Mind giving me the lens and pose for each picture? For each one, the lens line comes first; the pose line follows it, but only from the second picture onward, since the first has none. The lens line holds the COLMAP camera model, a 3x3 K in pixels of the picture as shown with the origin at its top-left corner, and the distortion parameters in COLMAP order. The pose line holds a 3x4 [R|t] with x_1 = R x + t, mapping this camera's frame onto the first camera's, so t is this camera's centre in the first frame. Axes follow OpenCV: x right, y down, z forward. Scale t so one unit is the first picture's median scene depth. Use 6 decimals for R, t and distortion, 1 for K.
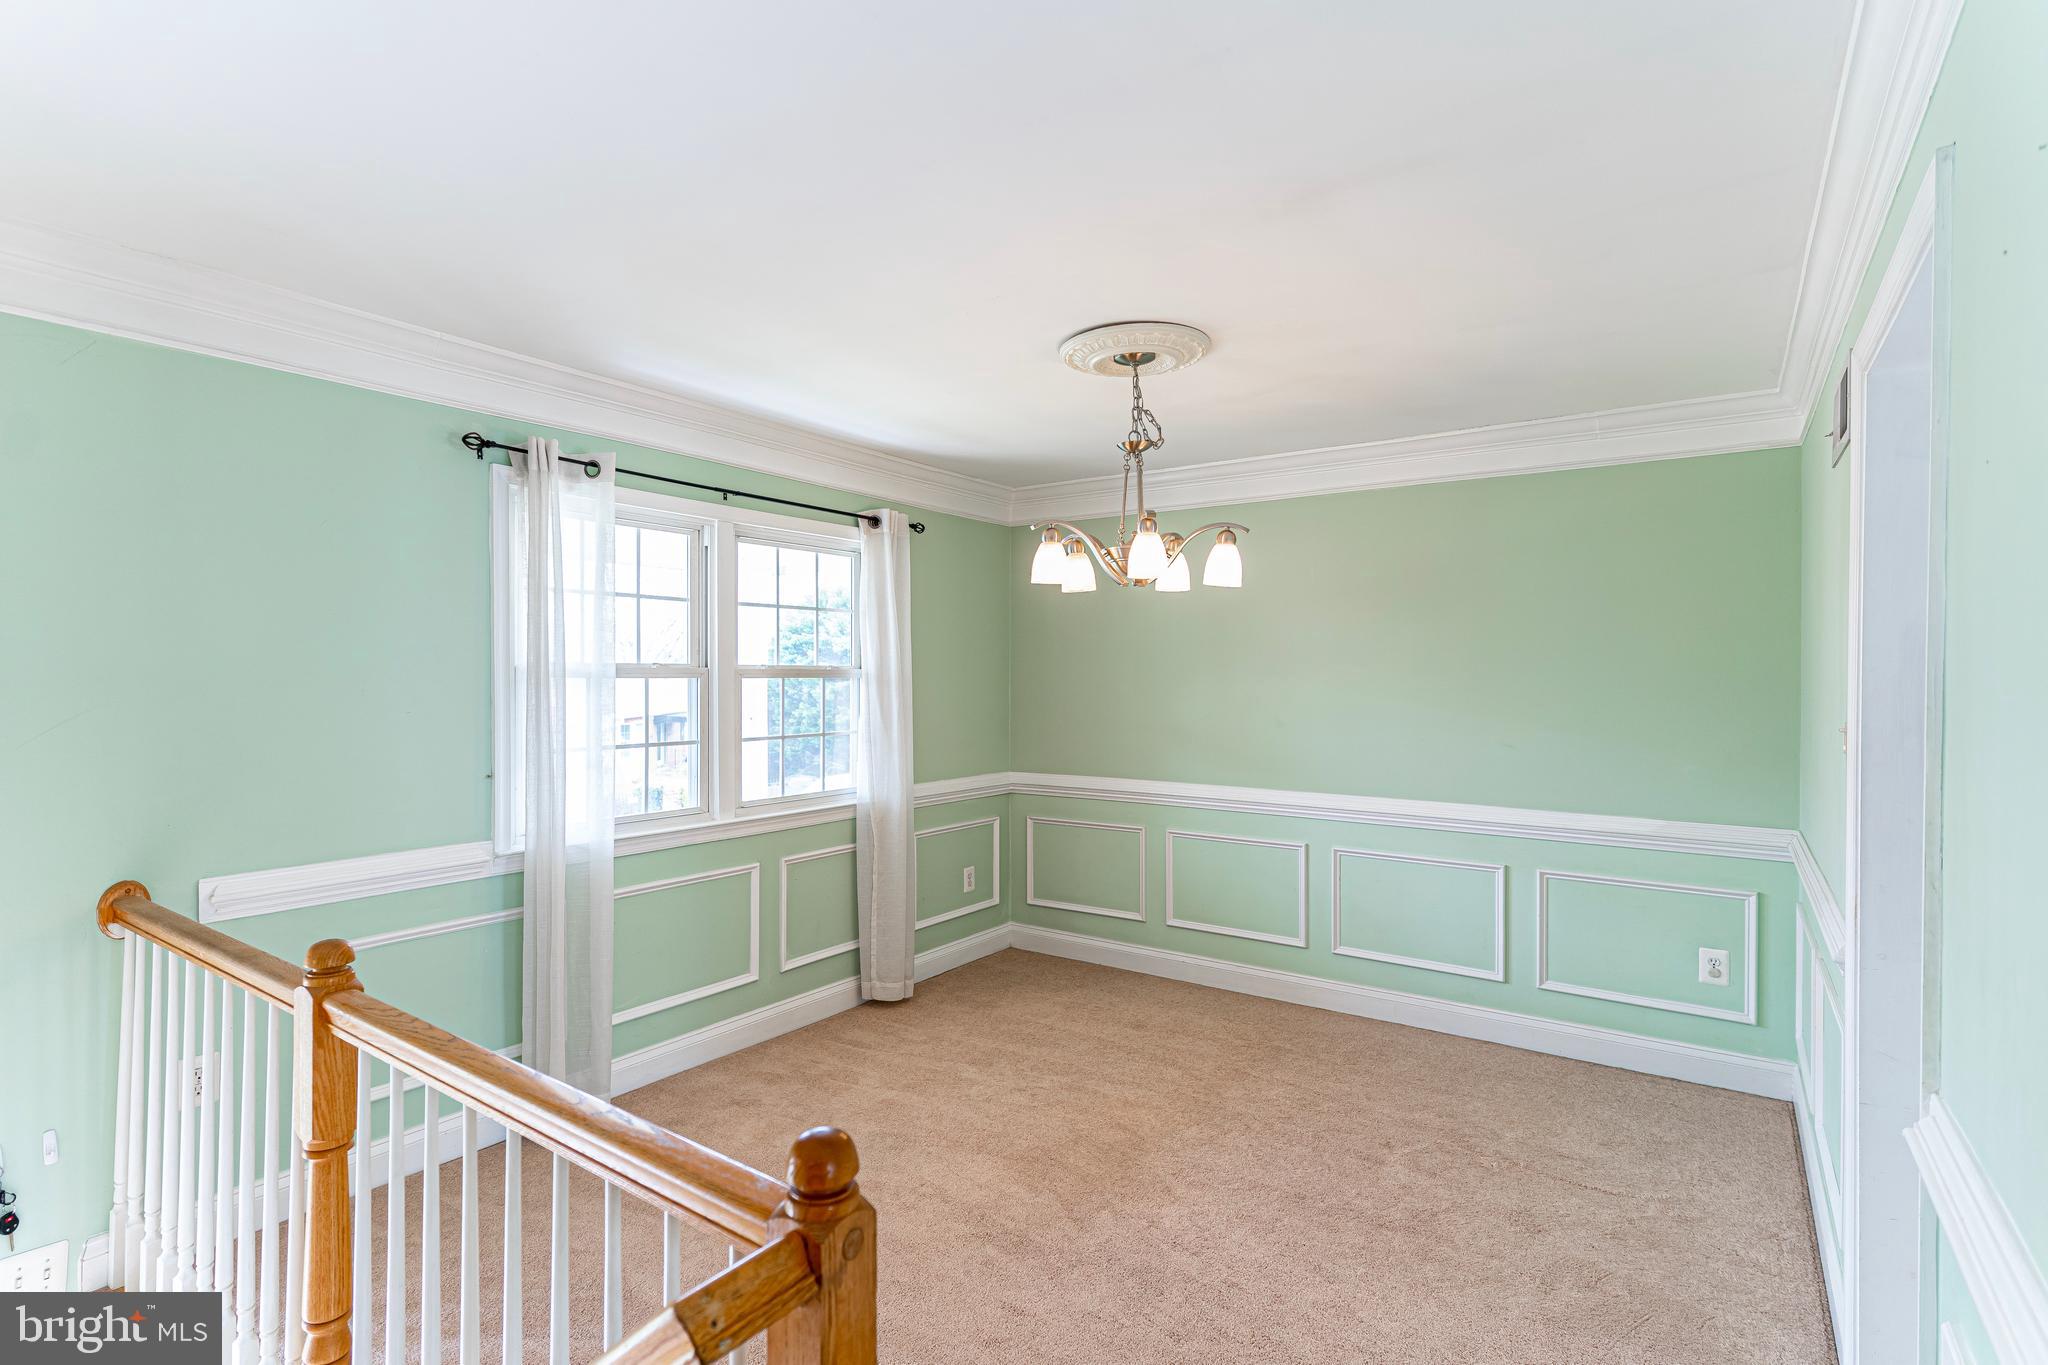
lens RADIAL K [[1010.0, 0, 1021.0], [0, 1010.0, 683.1], [0, 0, 1]] dist [-0.007291, -0.000670]
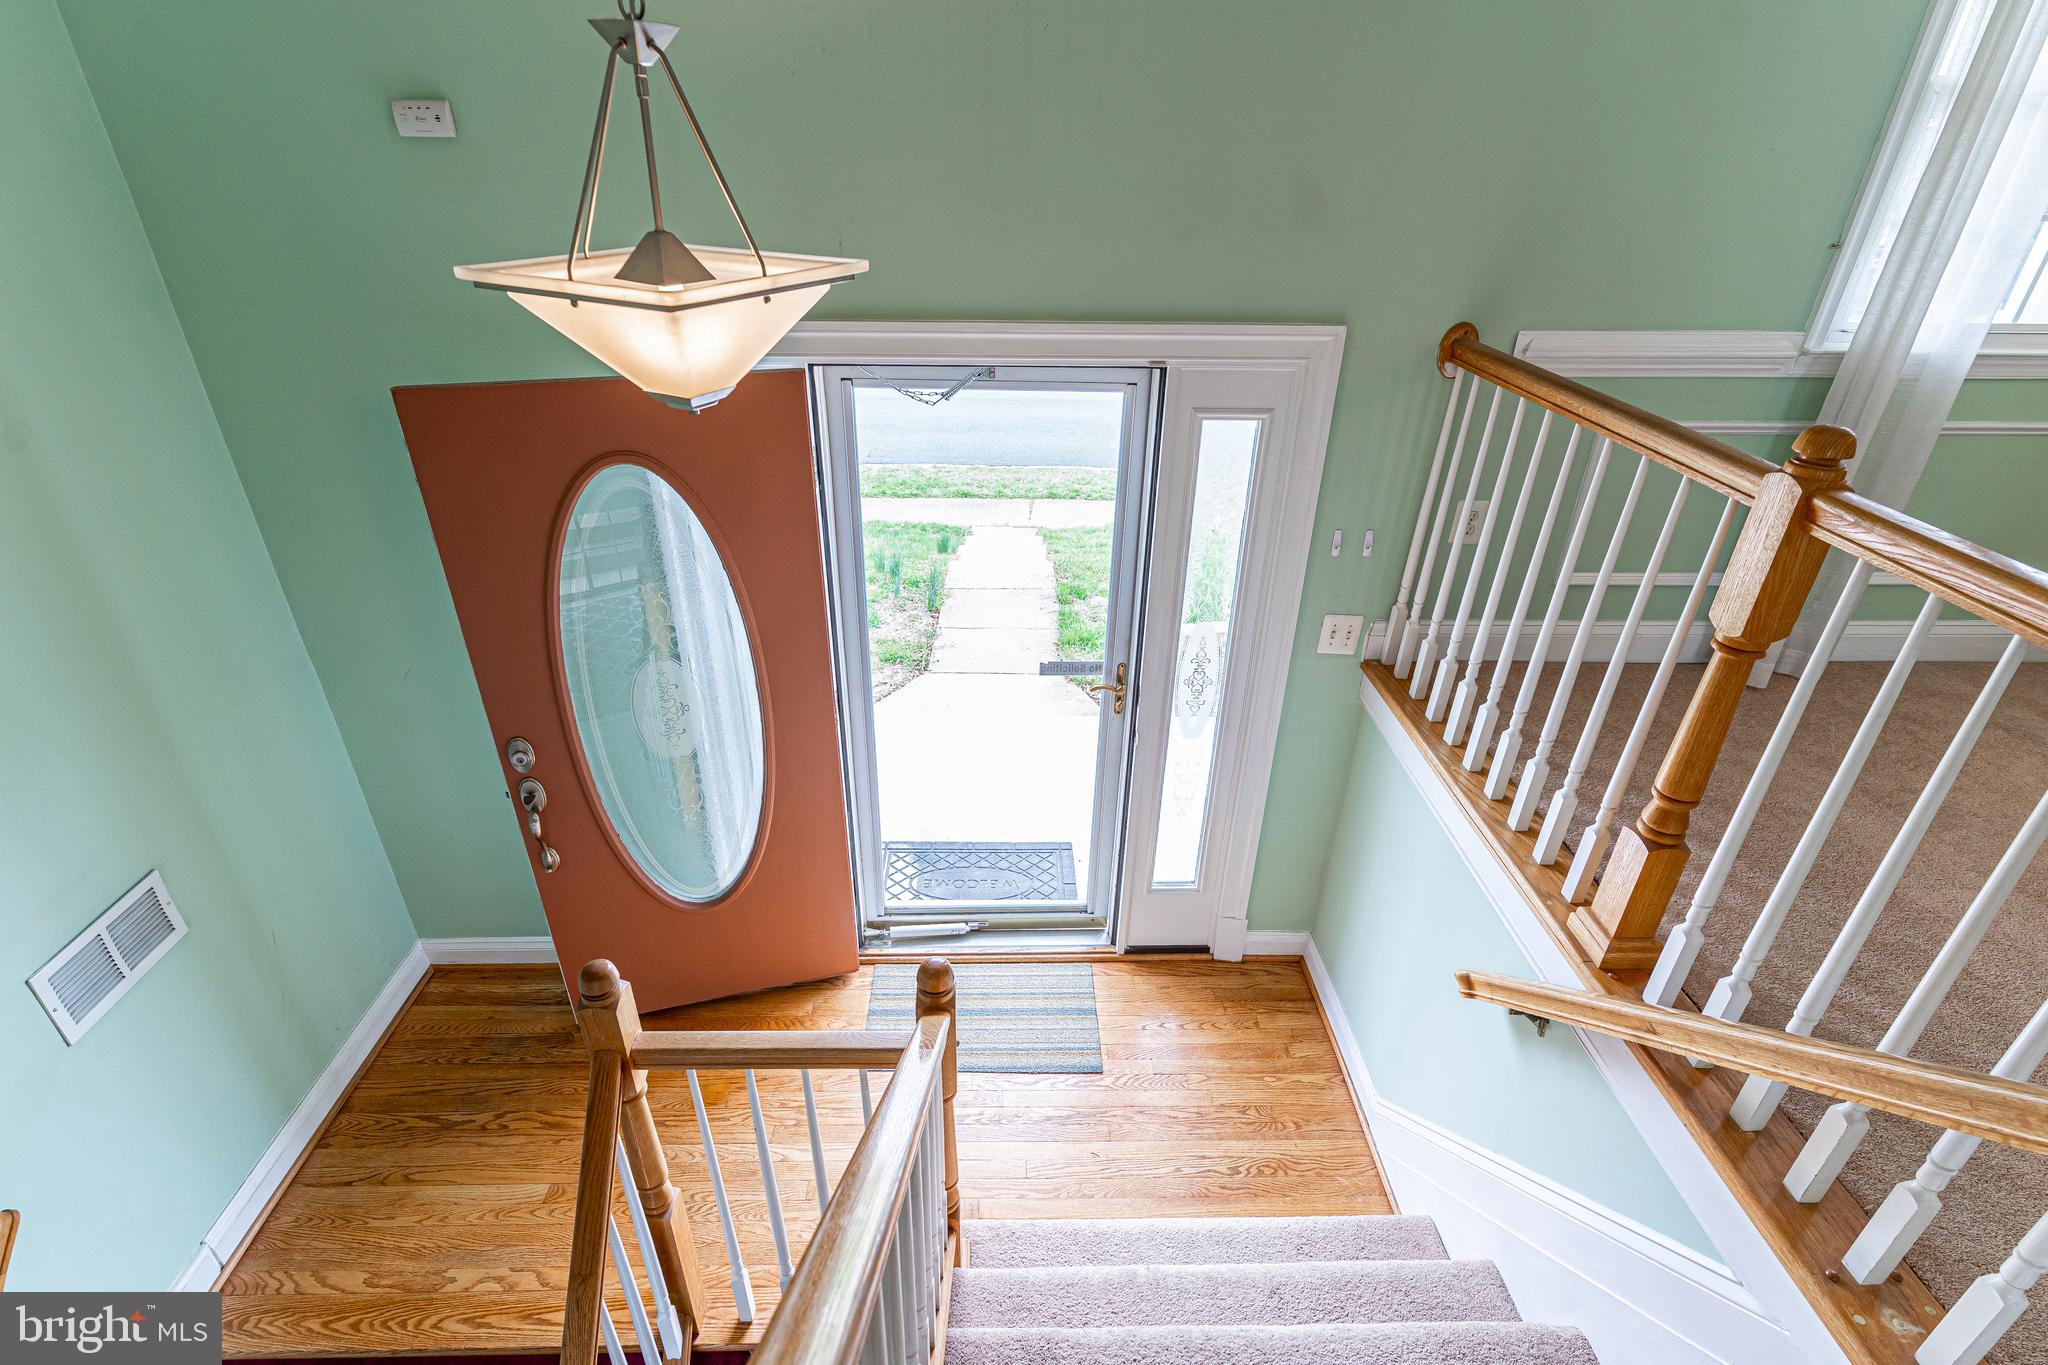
lens RADIAL K [[970.7, 0, 1016.2], [0, 970.7, 679.0], [0, 0, 1]] dist [-0.000396, 0.000121]
pose [[0.598116, 0.391373, -0.699346, -0.319696], [-0.016085, 0.878331, 0.477781, 0.047393], [0.801248, -0.274520, 0.531639, -0.022034]]
